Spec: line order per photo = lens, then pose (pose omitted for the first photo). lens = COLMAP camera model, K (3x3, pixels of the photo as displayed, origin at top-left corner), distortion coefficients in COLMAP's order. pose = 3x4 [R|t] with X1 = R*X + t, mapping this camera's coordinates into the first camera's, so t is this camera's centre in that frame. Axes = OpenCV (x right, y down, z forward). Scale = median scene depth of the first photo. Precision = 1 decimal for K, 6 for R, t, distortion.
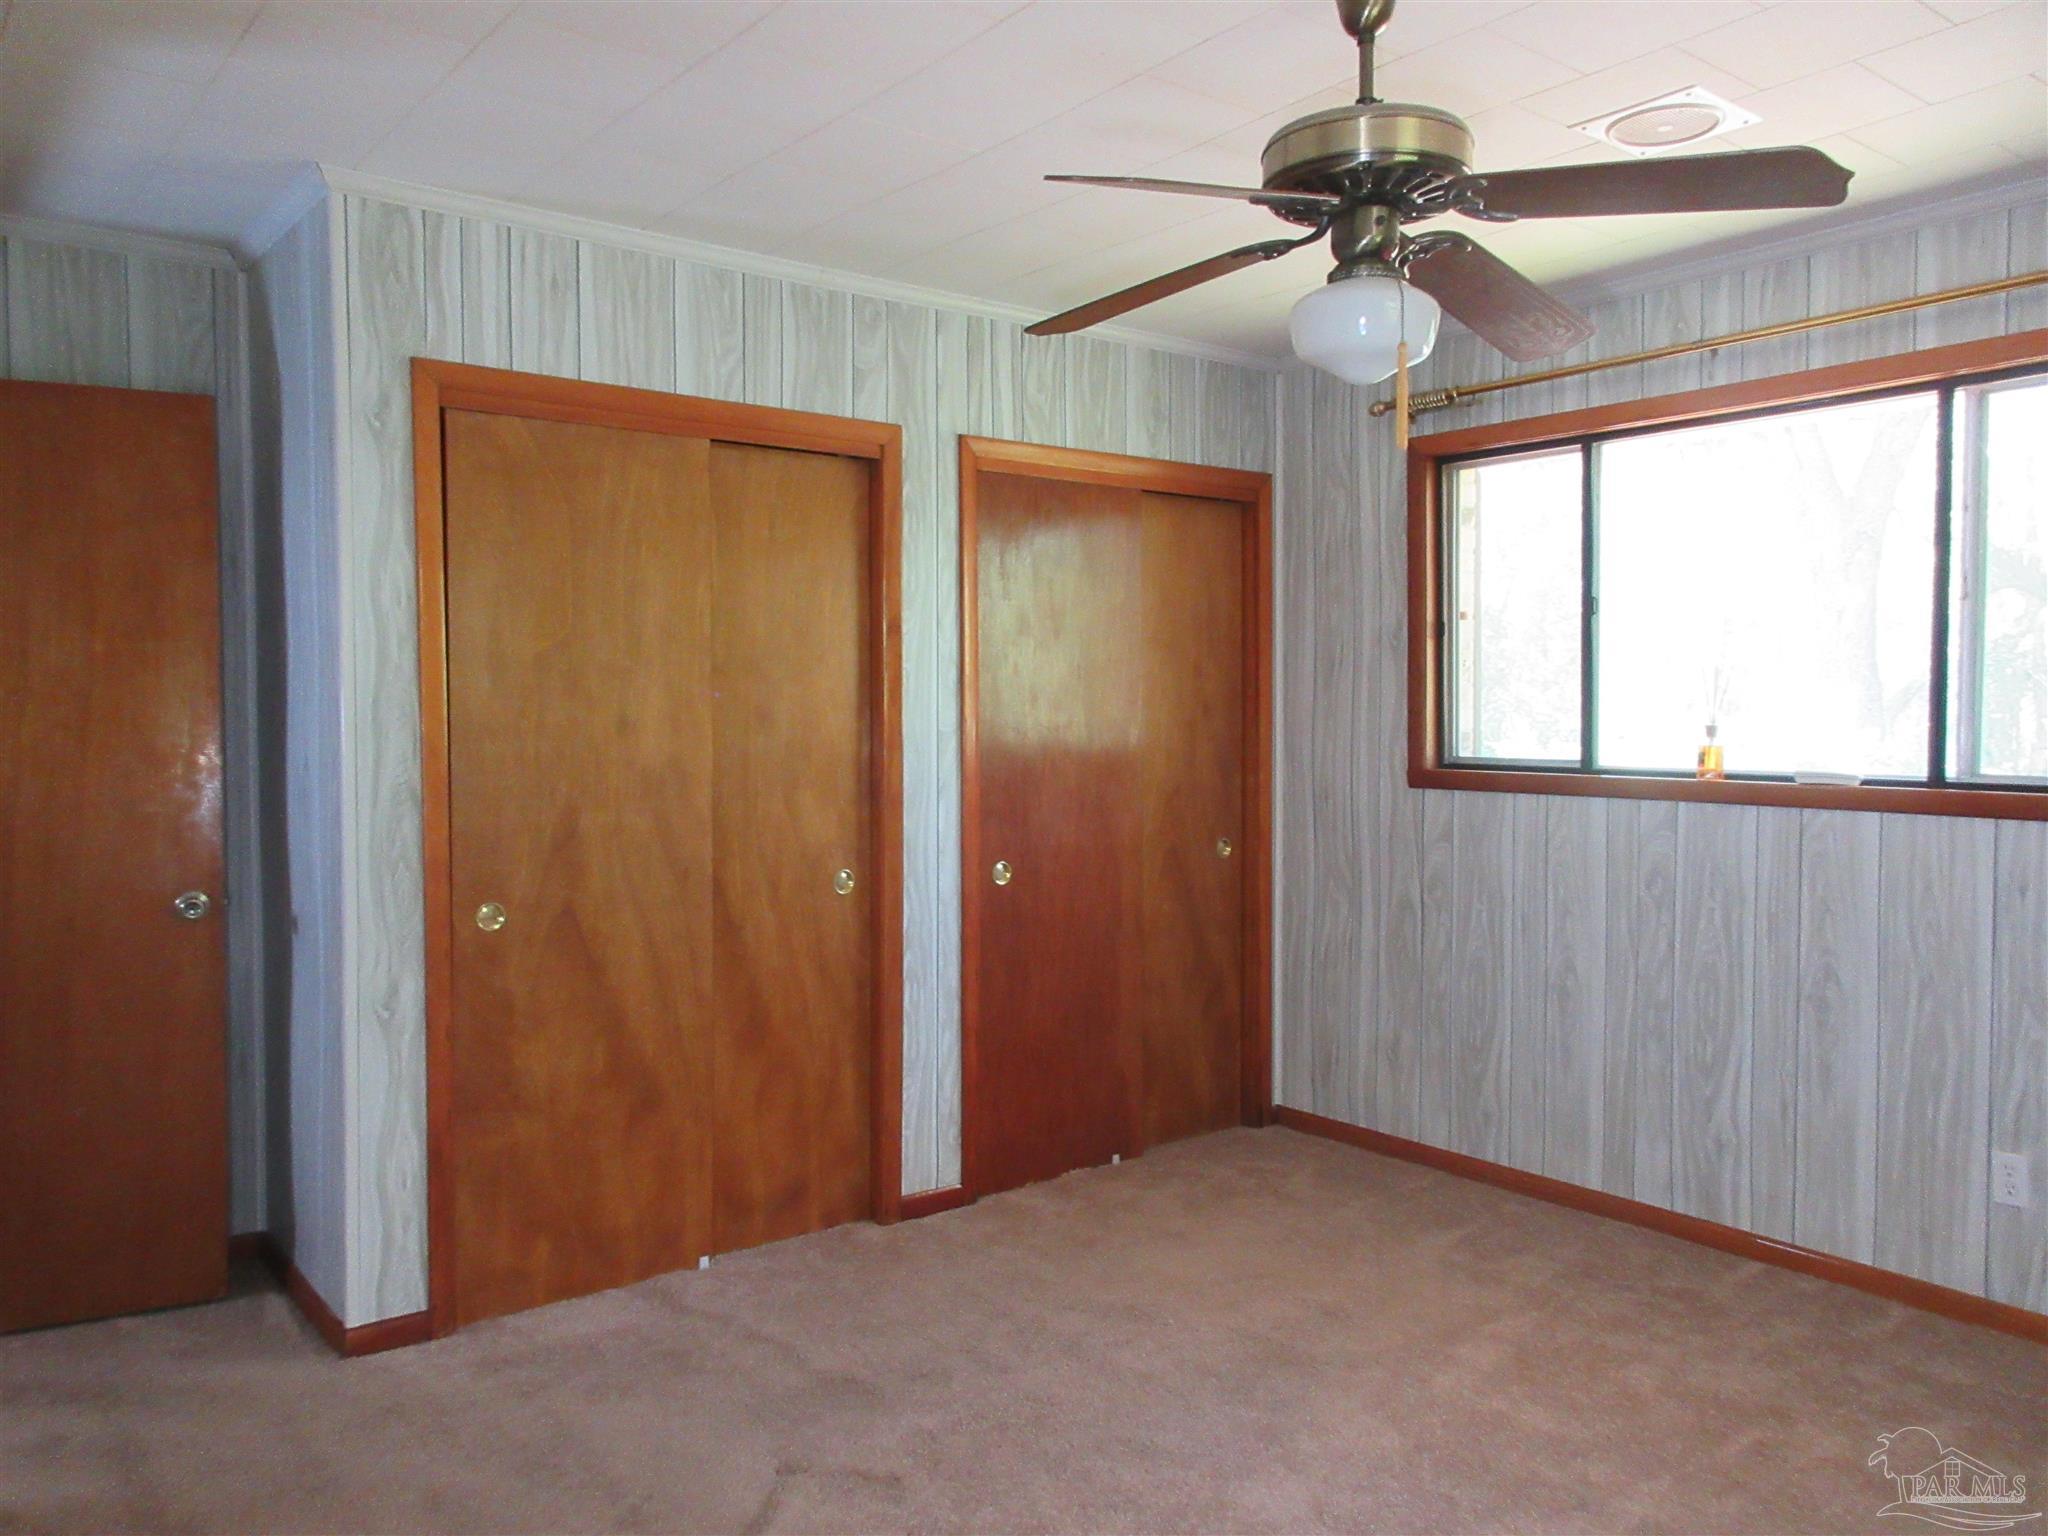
lens RADIAL K [[1554.8, 0, 1024.0], [0, 1554.8, 768.0], [0, 0, 1]] dist [0.023743, 0.002246]
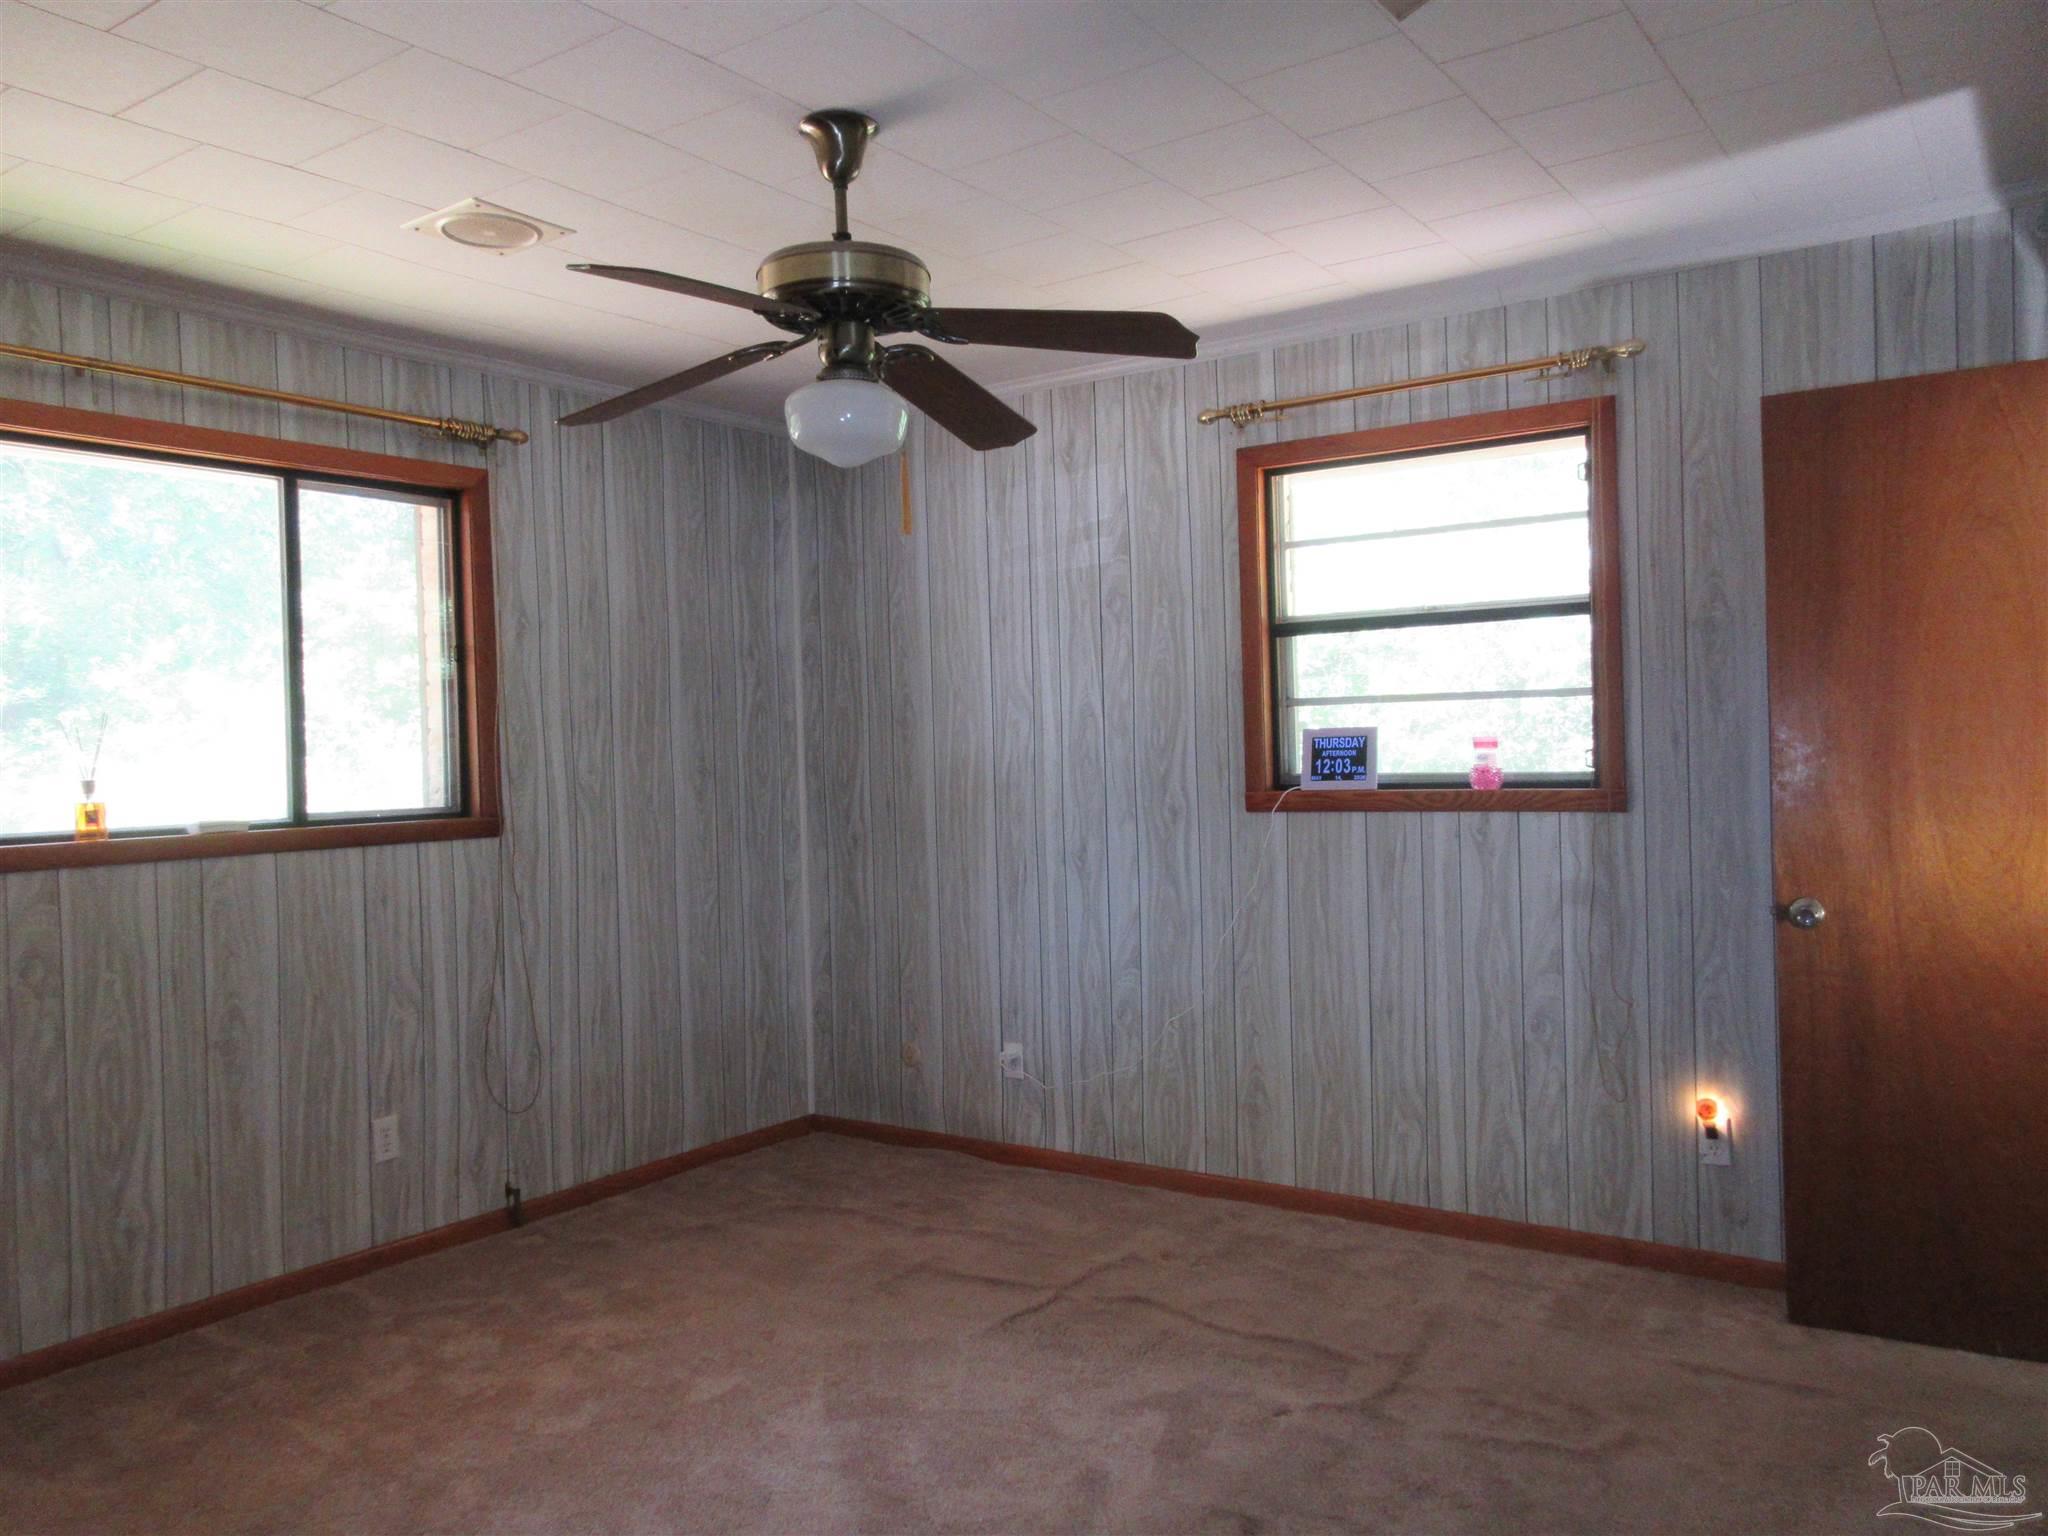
lens RADIAL K [[1554.8, 0, 1024.0], [0, 1554.8, 768.0], [0, 0, 1]] dist [0.023743, 0.002246]
pose [[-0.303598, -0.009917, 0.952749, -0.651963], [0.060846, 0.997703, 0.029774, -0.032010], [-0.950856, 0.067010, -0.302297, 0.834131]]
